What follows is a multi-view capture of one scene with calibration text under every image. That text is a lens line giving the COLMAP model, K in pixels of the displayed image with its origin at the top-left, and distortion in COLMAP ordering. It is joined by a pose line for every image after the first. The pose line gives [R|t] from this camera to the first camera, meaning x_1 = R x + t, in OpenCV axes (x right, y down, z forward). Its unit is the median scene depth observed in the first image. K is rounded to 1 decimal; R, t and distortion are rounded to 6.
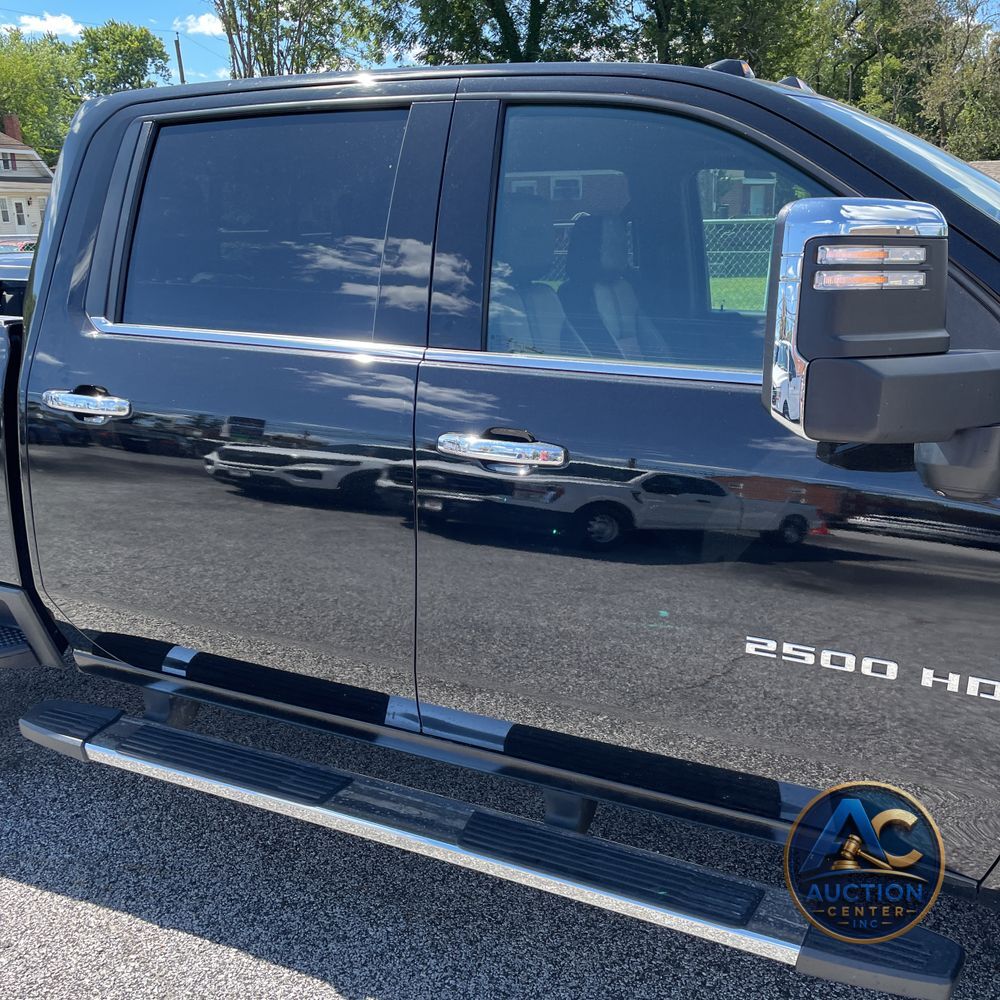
lens RADIAL K [[1027.7, 0, 501.7], [0, 1027.7, 479.0], [0, 0, 1]] dist [0.087053, -0.123963]
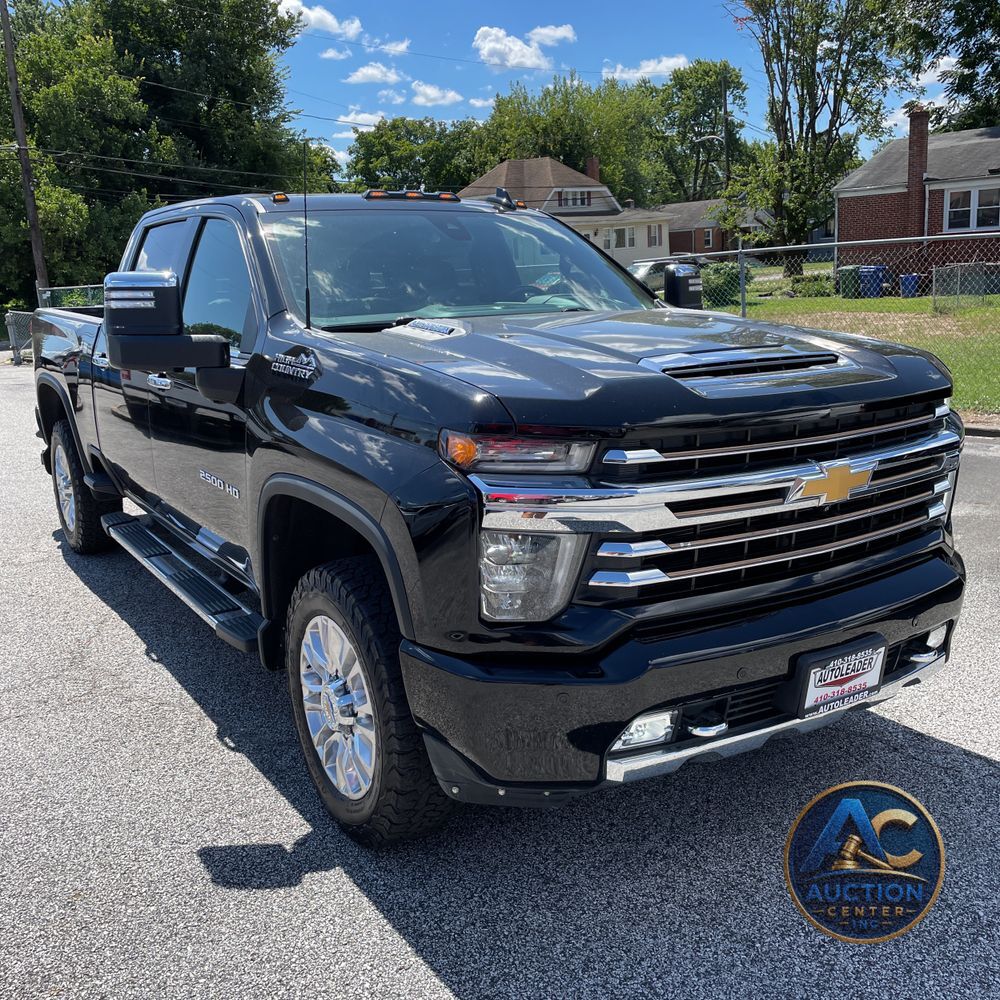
lens RADIAL K [[1006.8, 0, 497.7], [0, 1006.8, 489.8], [0, 0, 1]] dist [0.087672, -0.112563]
pose [[0.851602, 0.086088, -0.517072, 0.650255], [-0.086556, 0.995975, 0.023267, 0.024955], [0.516994, 0.024941, 0.855626, -0.149717]]
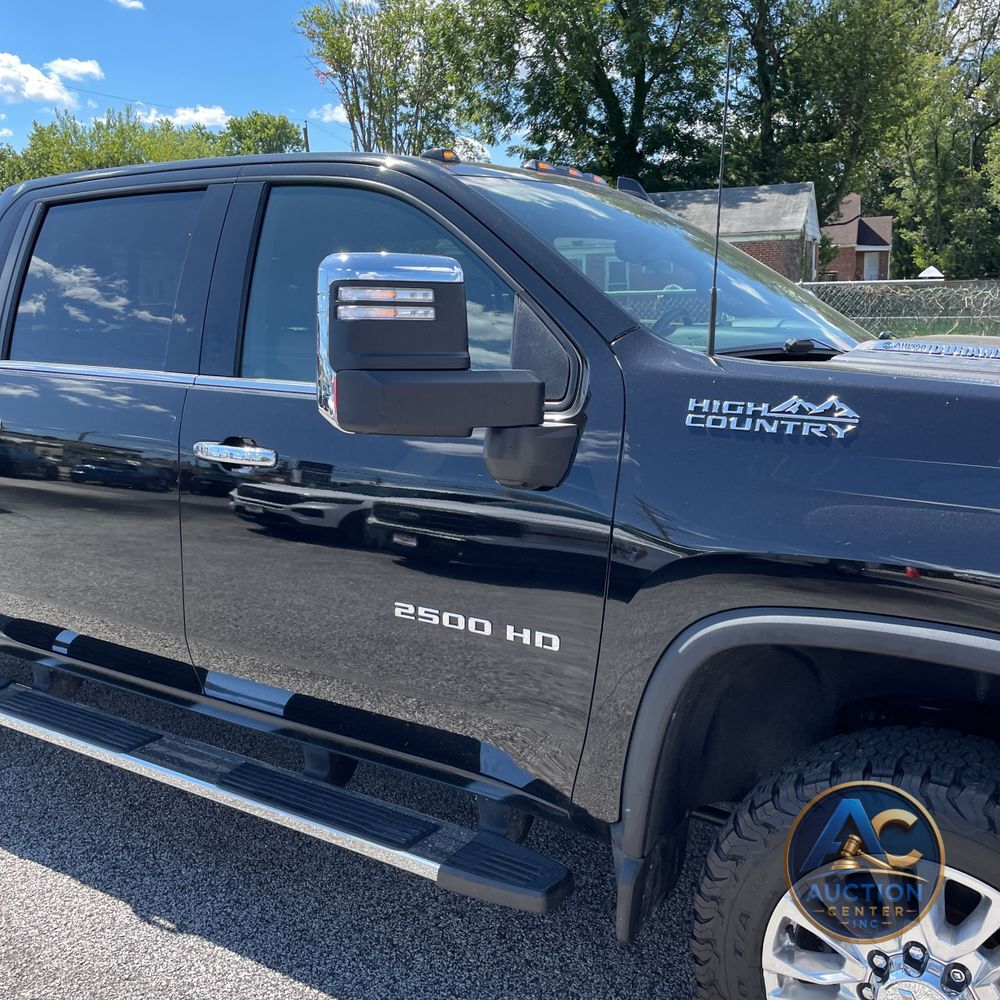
lens RADIAL K [[1006.8, 0, 497.7], [0, 1006.8, 489.8], [0, 0, 1]] dist [0.087672, -0.112563]
pose [[0.993133, 0.014536, -0.116085, 0.129210], [-0.020400, 0.998567, -0.049484, 0.019759], [0.115199, 0.051513, 0.992006, -0.047206]]
